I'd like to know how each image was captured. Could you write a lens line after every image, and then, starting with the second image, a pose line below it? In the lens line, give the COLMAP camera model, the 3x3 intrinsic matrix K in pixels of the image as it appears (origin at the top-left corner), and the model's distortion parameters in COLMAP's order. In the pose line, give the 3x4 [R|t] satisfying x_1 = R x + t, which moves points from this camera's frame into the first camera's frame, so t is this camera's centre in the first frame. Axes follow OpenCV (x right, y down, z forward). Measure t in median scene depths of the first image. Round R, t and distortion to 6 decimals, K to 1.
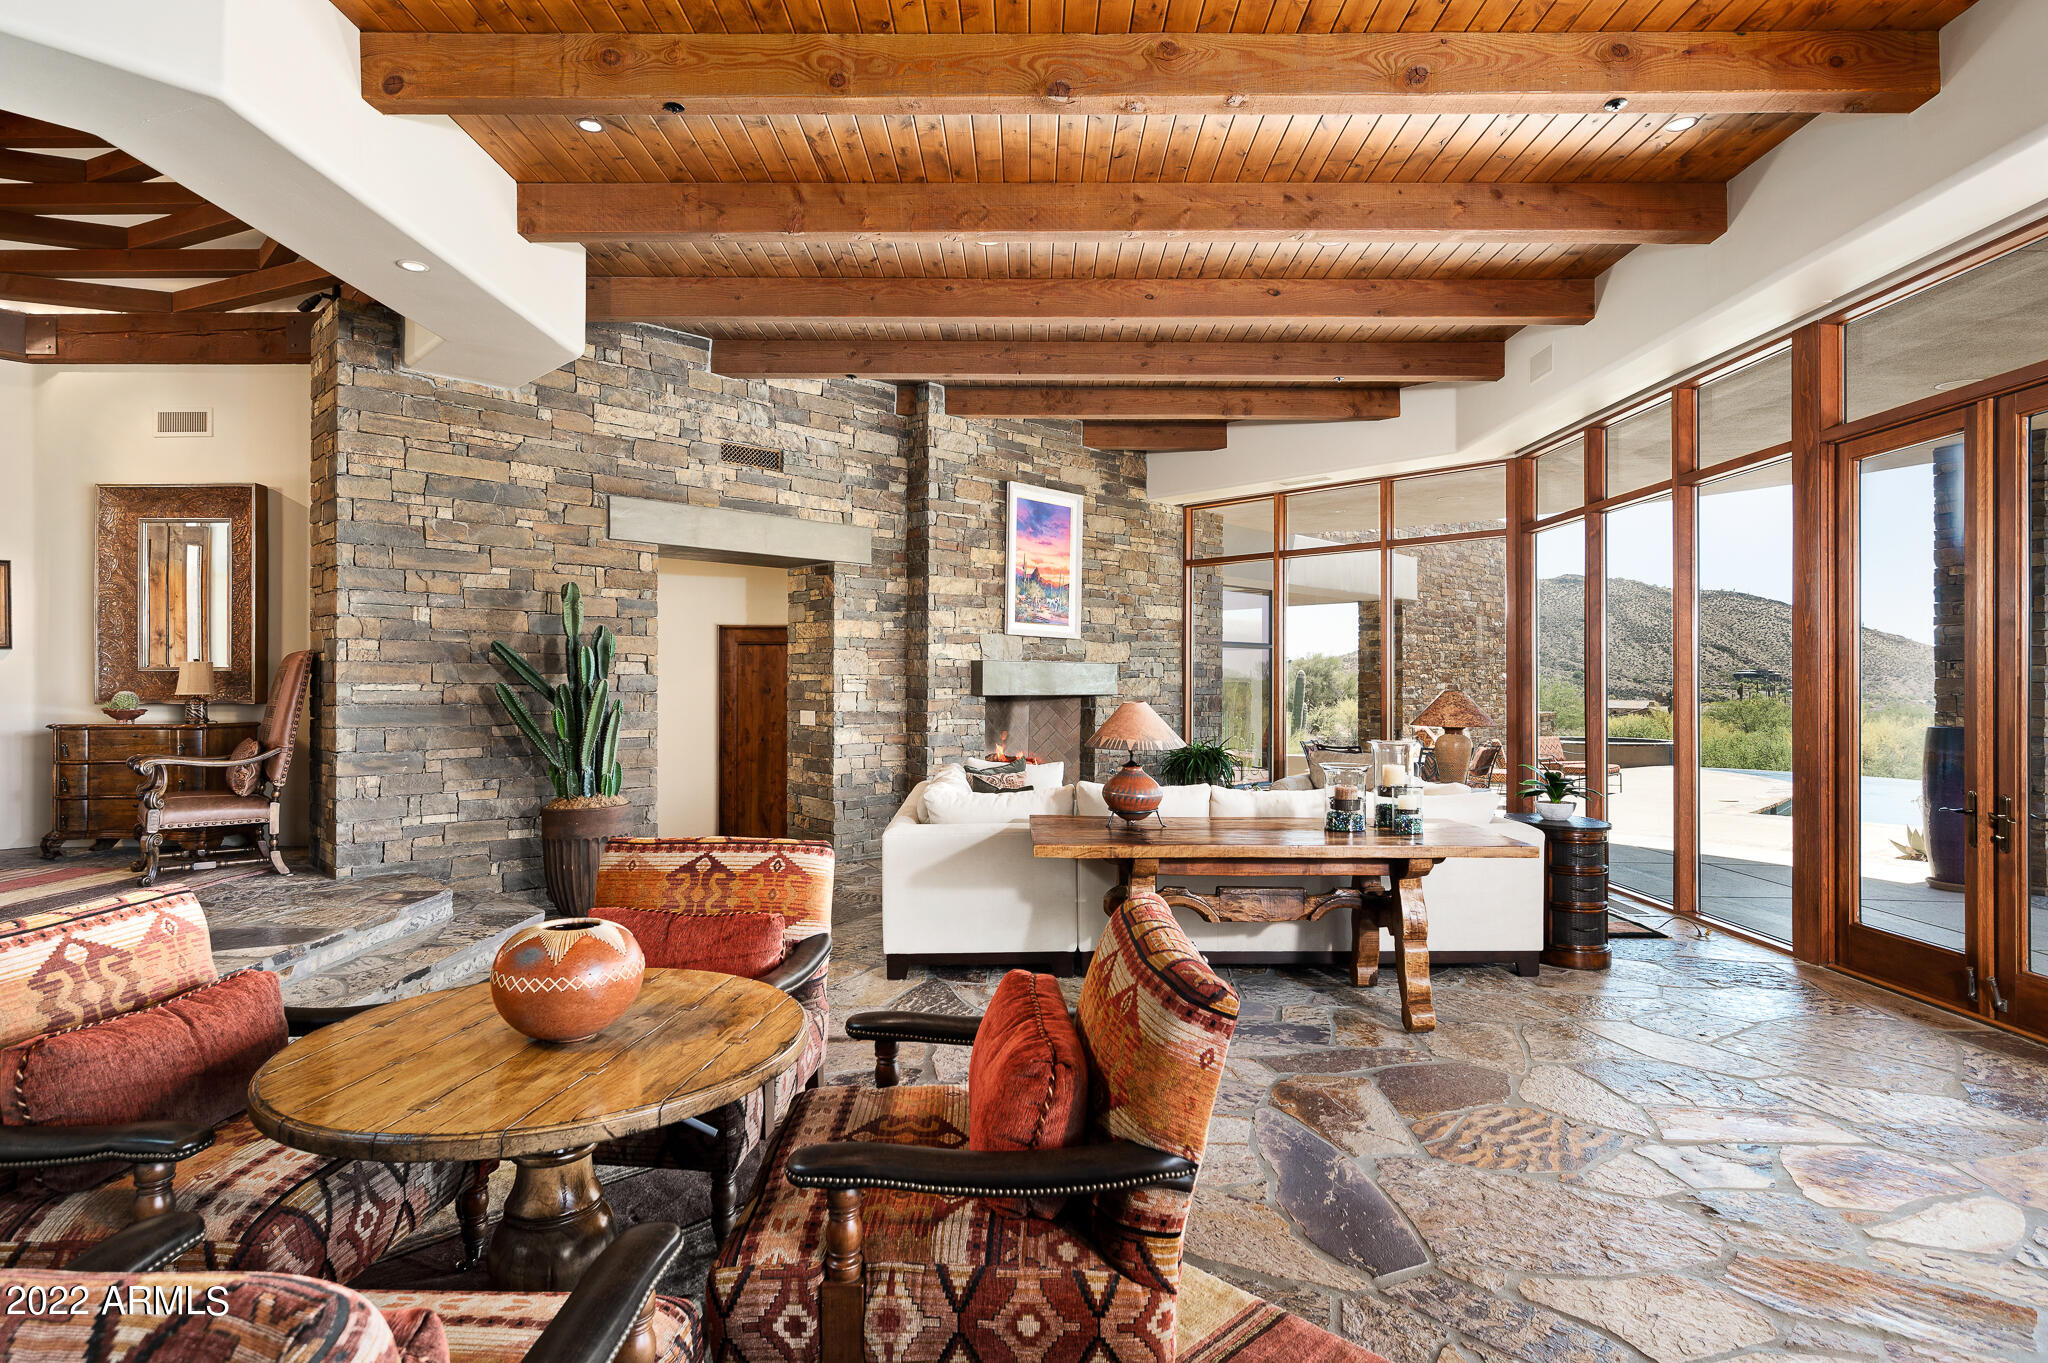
lens RADIAL K [[1066.5, 0, 1024.0], [0, 1066.5, 681.5], [0, 0, 1]] dist [0.001821, 0.000382]
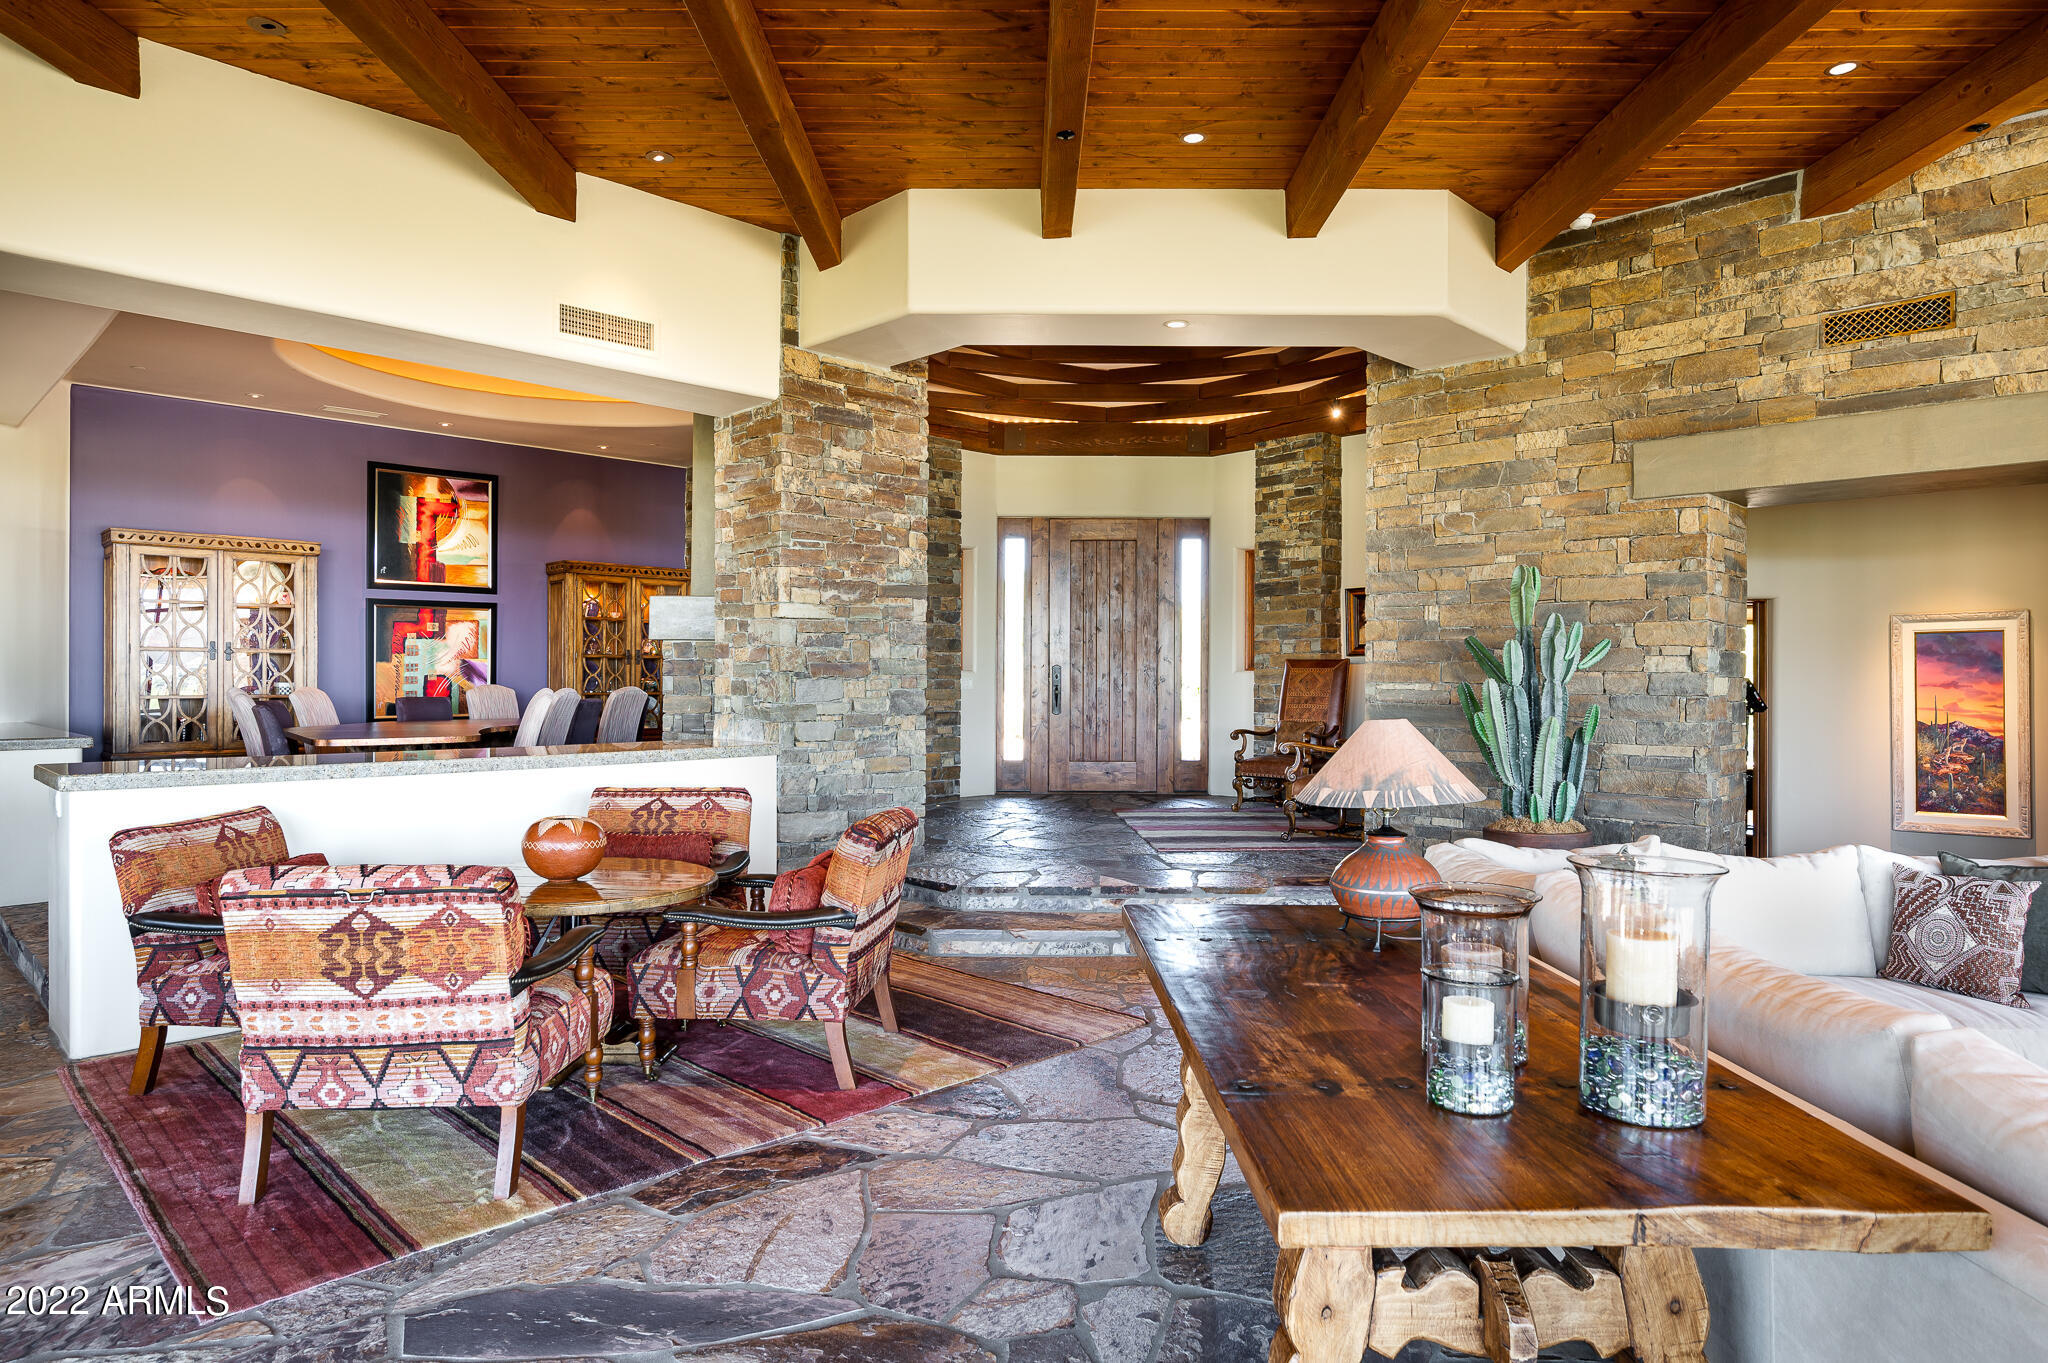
lens RADIAL K [[1222.0, 0, 1024.0], [0, 1222.0, 681.5], [0, 0, 1]] dist [0.002403, 0.003334]
pose [[0.009890, 0.002568, -0.999948, 0.531219], [-0.001643, 0.999995, 0.002551, -0.001581], [0.999950, 0.001618, 0.009894, 0.571269]]
